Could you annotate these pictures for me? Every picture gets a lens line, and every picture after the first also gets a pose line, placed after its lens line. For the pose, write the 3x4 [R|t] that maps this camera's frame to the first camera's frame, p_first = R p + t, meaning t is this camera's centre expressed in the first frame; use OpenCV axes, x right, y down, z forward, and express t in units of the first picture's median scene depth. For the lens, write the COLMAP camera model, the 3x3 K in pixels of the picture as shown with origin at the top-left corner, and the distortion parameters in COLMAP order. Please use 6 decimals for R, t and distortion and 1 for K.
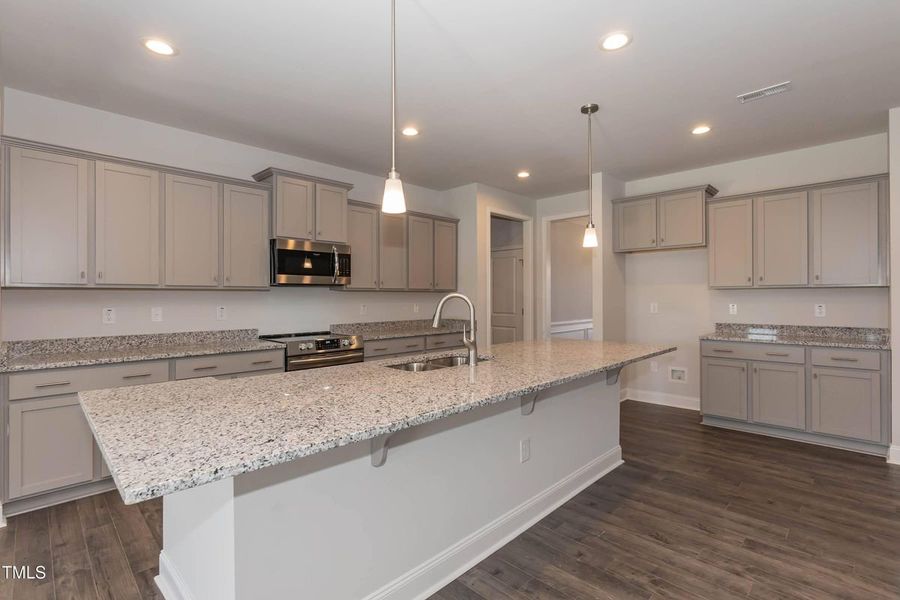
lens RADIAL K [[422.7, 0, 446.7], [0, 422.7, 292.0], [0, 0, 1]] dist [0.000319, 0.000414]
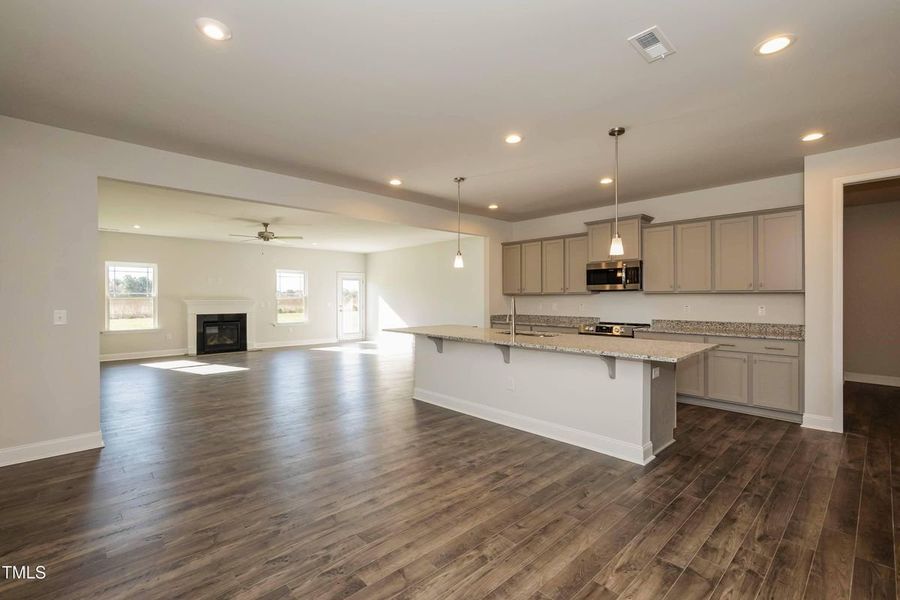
lens RADIAL K [[404.2, 0, 467.2], [0, 404.2, 290.4], [0, 0, 1]] dist [-0.012958, 0.001262]
pose [[-0.006745, -0.017516, -0.999824, 1.458016], [0.011595, 0.999778, -0.017593, 0.002639], [0.999910, -0.011711, -0.006541, 0.632535]]
